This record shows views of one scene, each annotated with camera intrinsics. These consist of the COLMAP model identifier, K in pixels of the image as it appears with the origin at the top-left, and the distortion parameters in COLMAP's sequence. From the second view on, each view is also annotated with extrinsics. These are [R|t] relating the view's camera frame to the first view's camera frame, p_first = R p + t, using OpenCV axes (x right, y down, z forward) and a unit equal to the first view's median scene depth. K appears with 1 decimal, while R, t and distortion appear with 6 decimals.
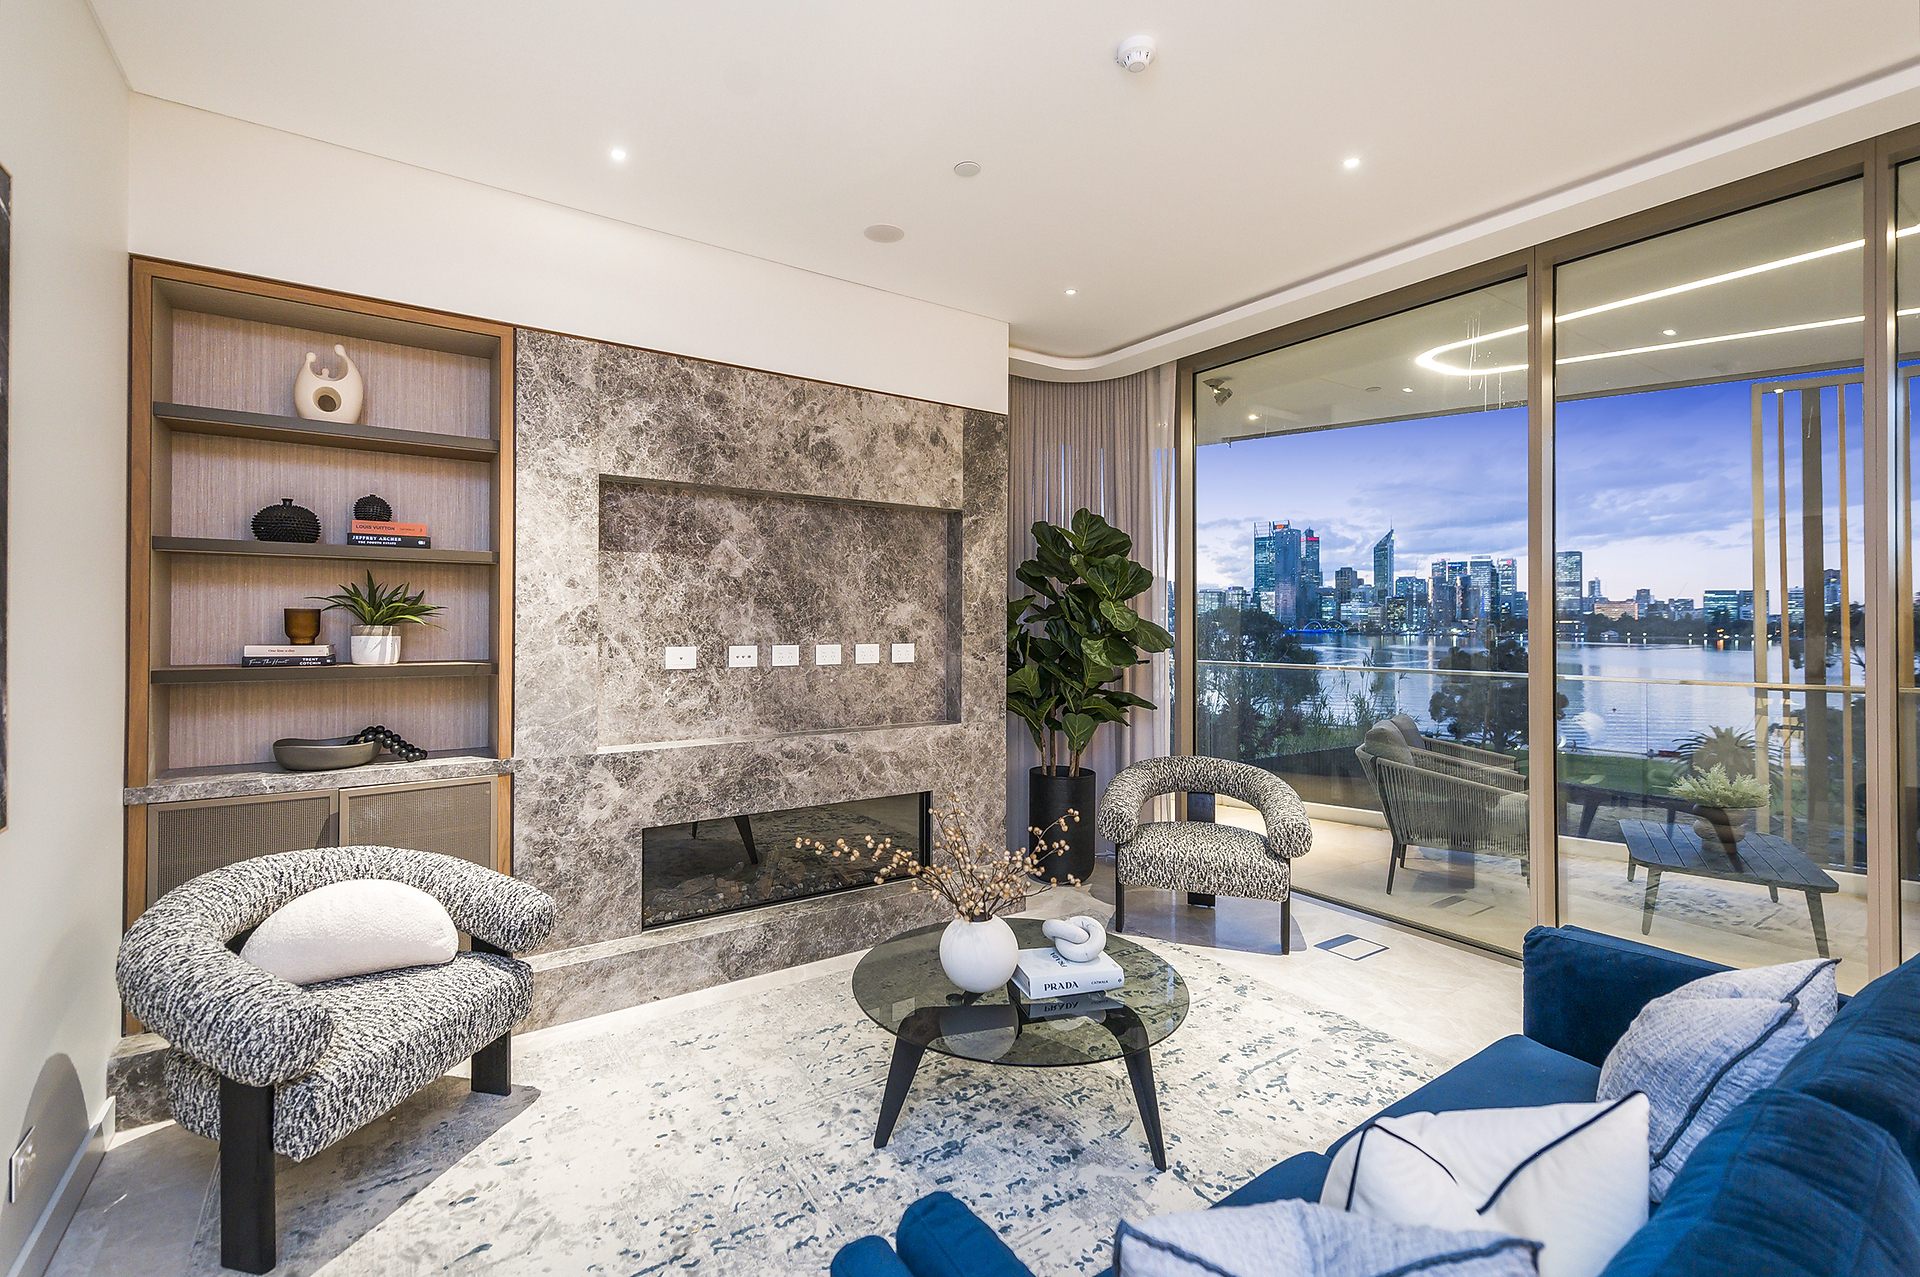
lens RADIAL K [[837.9, 0, 946.5], [0, 837.9, 628.1], [0, 0, 1]] dist [-0.000487, 0.000515]
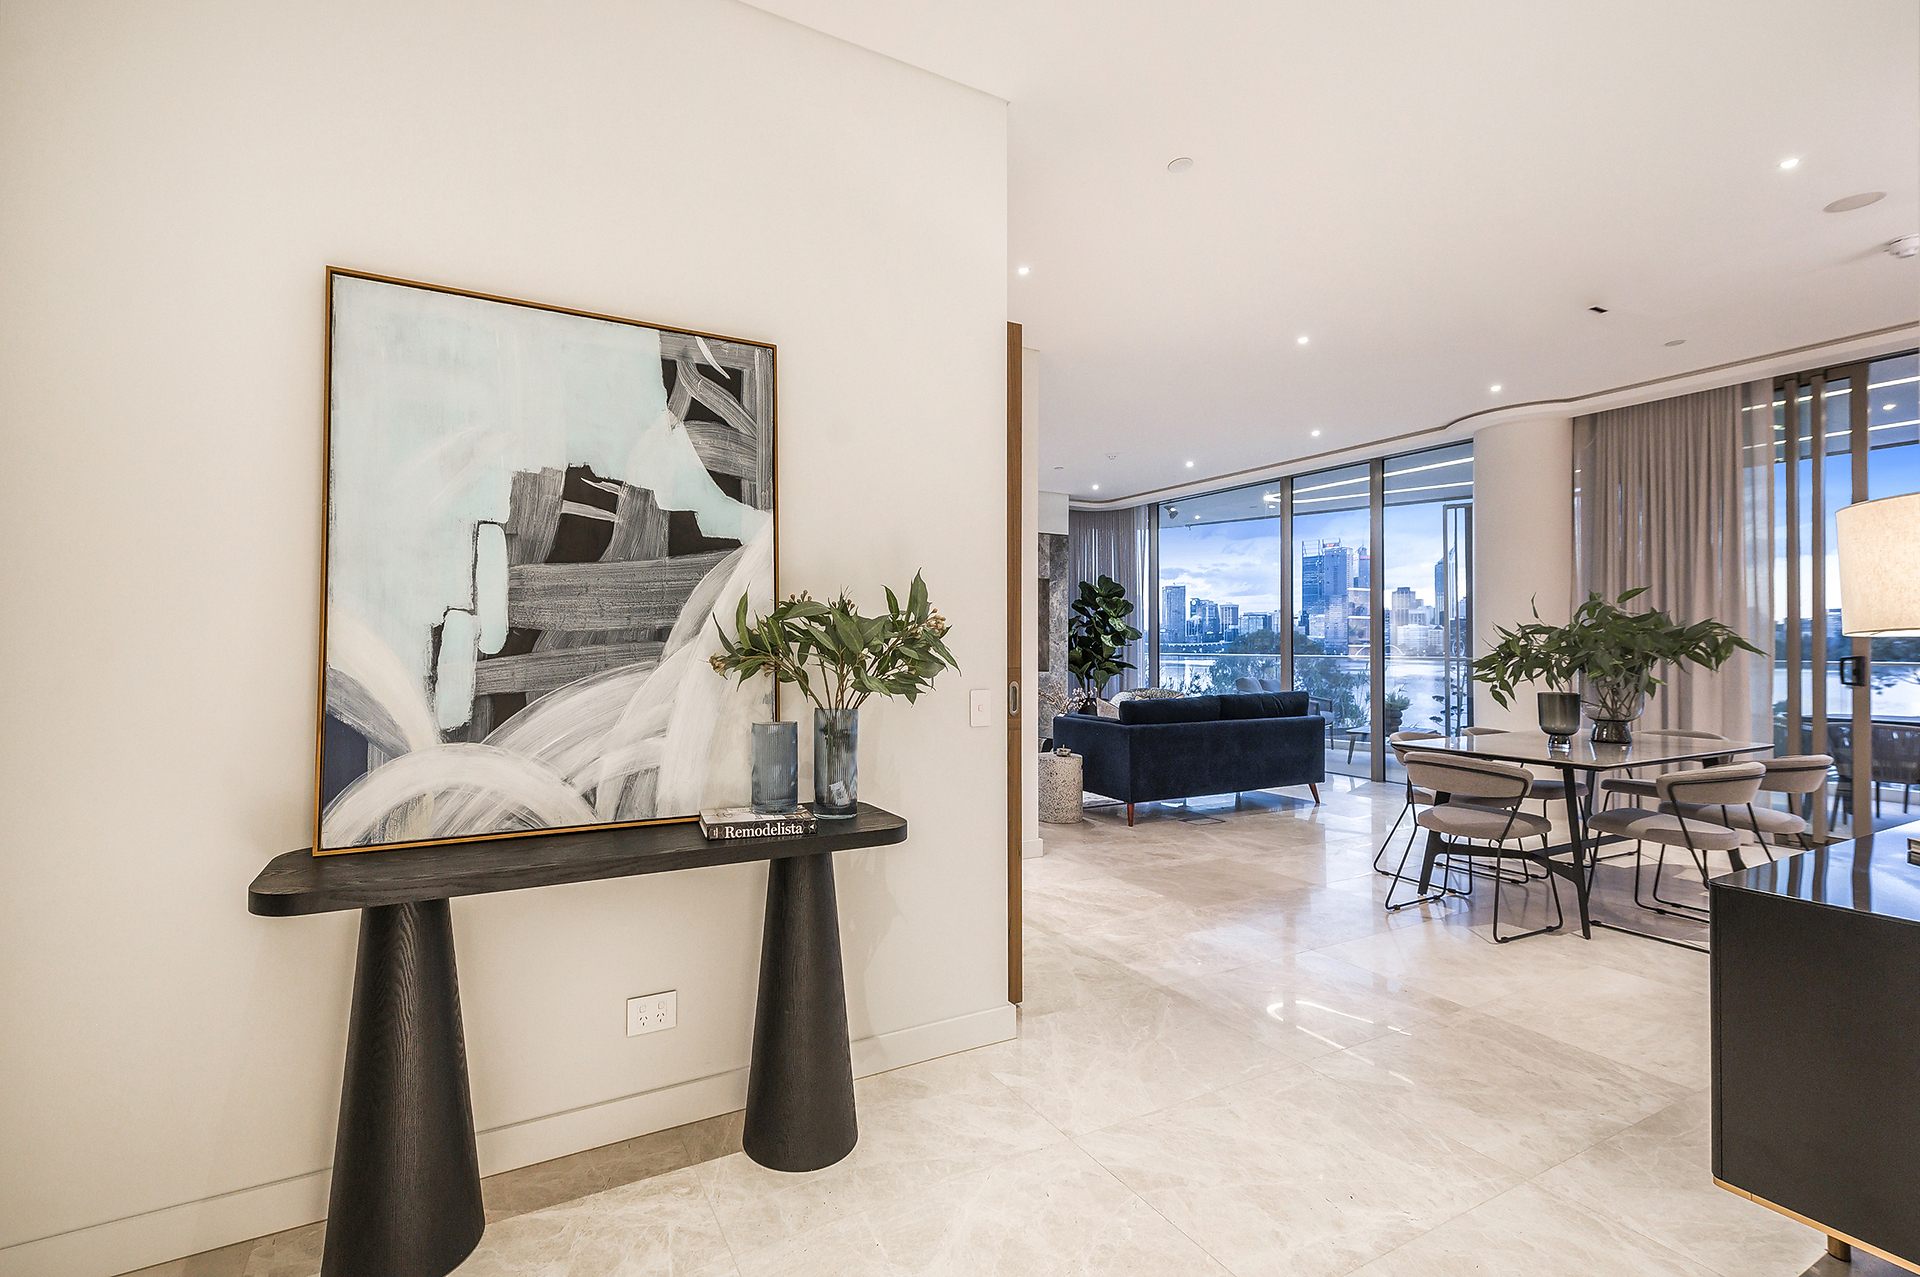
lens RADIAL K [[877.3, 0, 960.7], [0, 877.3, 648.3], [0, 0, 1]] dist [0.050028, 0.000446]
pose [[0.999795, -0.005624, -0.019432, -0.208670], [0.005476, 0.999956, -0.007653, 0.078211], [0.019474, 0.007545, 0.999782, -1.660345]]
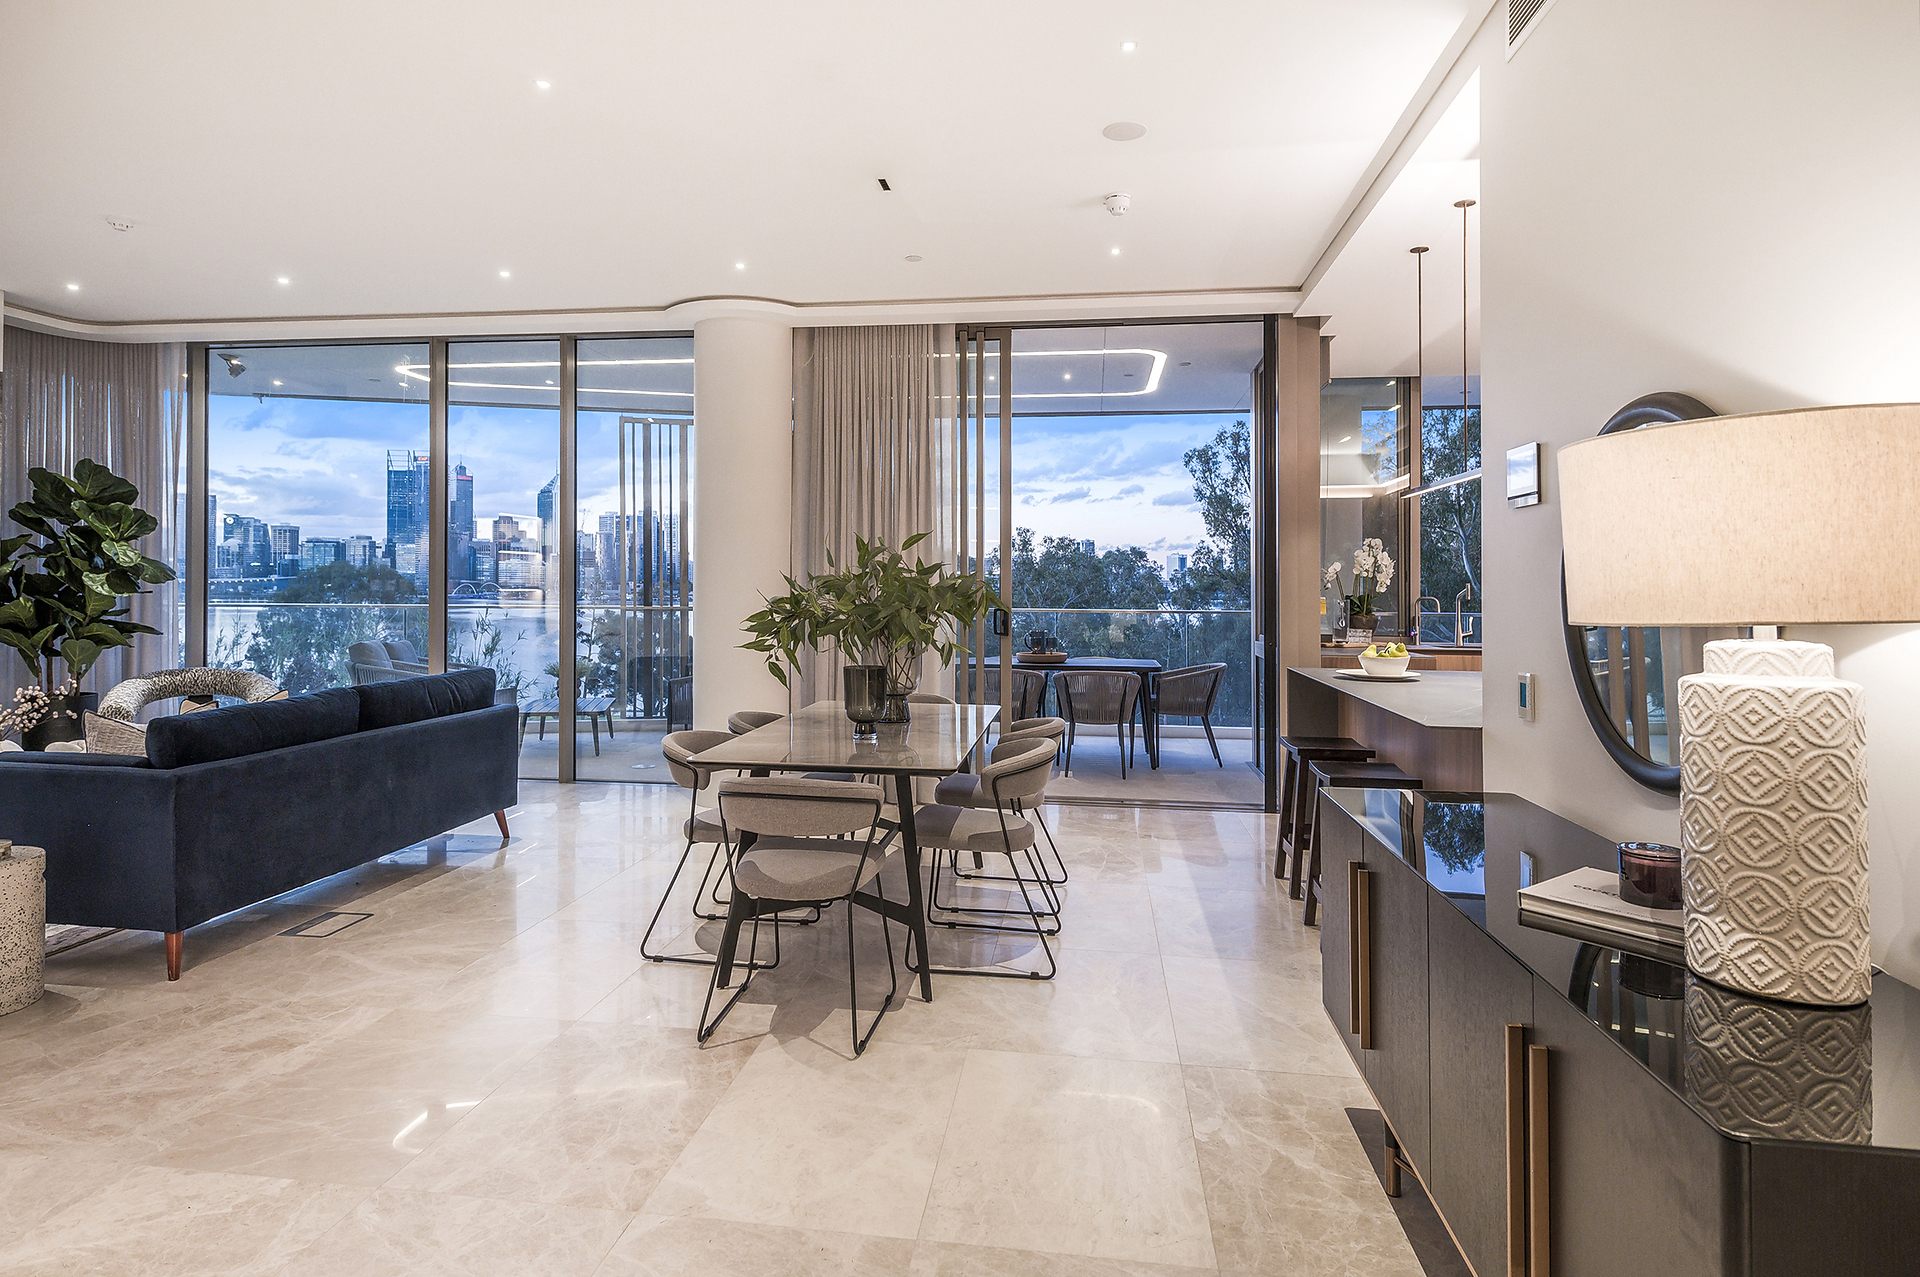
lens RADIAL K [[1060.7, 0, 956.0], [0, 1060.7, 580.0], [0, 0, 1]] dist [-0.007482, -0.001682]
pose [[0.663955, 0.005577, 0.747752, -0.162384], [0.002952, 0.999945, -0.010079, 0.050536], [-0.747767, 0.008899, 0.663902, -1.100018]]
